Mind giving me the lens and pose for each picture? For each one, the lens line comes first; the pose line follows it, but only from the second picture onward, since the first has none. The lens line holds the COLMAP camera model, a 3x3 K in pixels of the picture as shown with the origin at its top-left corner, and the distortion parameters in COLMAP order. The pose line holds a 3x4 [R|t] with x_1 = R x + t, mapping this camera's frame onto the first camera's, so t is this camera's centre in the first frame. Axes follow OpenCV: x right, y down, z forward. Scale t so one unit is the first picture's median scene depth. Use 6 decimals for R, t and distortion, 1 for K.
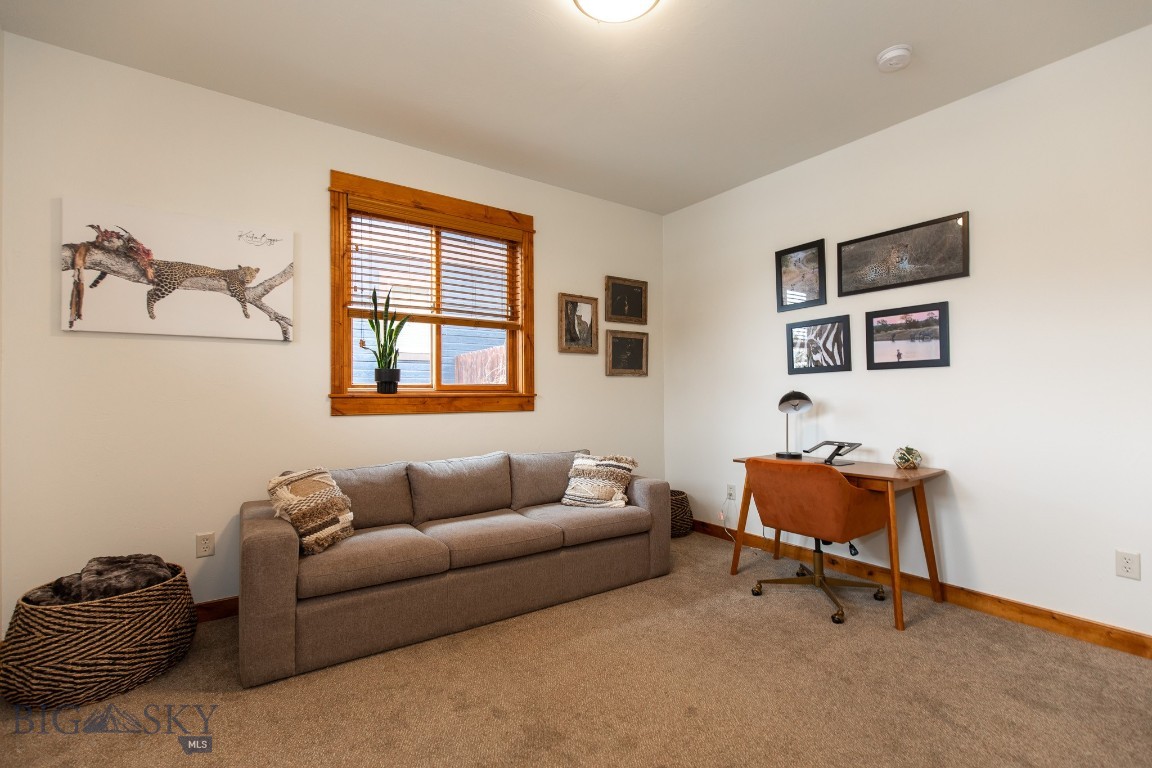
lens RADIAL K [[501.1, 0, 588.5], [0, 501.1, 382.4], [0, 0, 1]] dist [0.014360, -0.000797]
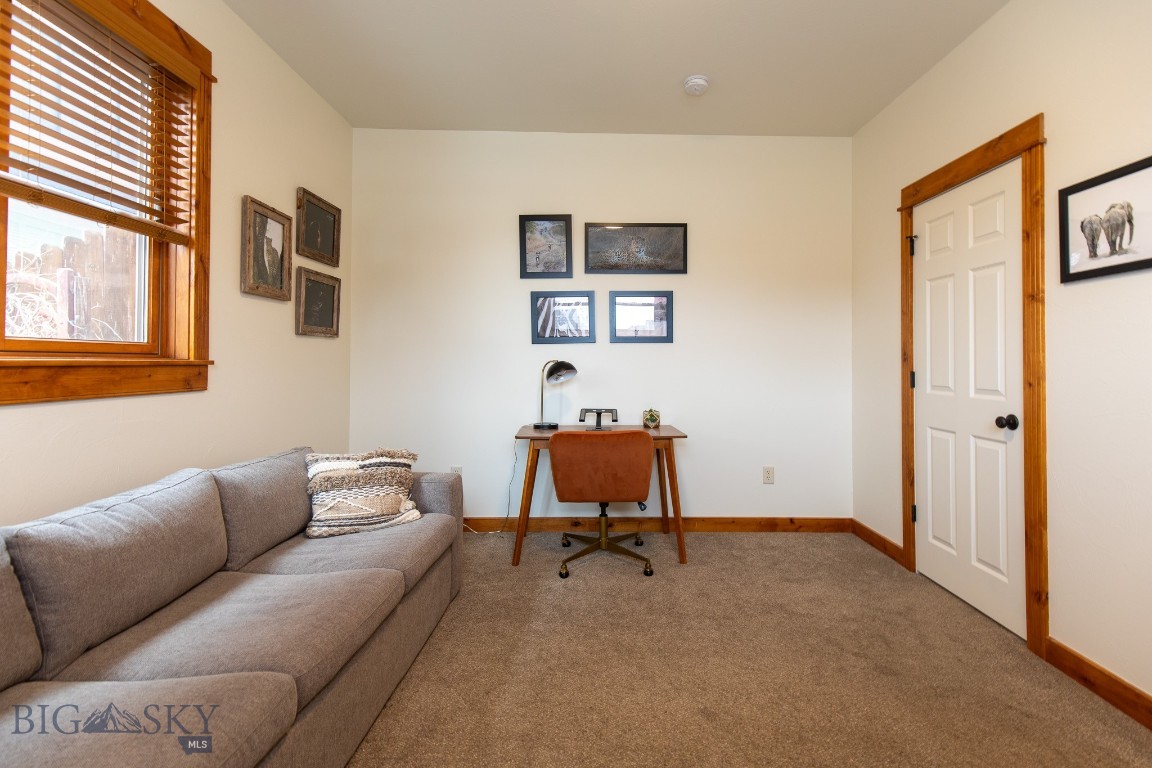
lens RADIAL K [[527.5, 0, 576.9], [0, 527.5, 345.9], [0, 0, 1]] dist [0.017760, -0.000473]
pose [[0.587845, 0.032681, 0.808313, -0.397564], [-0.028340, 0.999402, -0.019797, 0.007042], [-0.808477, -0.011270, 0.588420, 0.341446]]
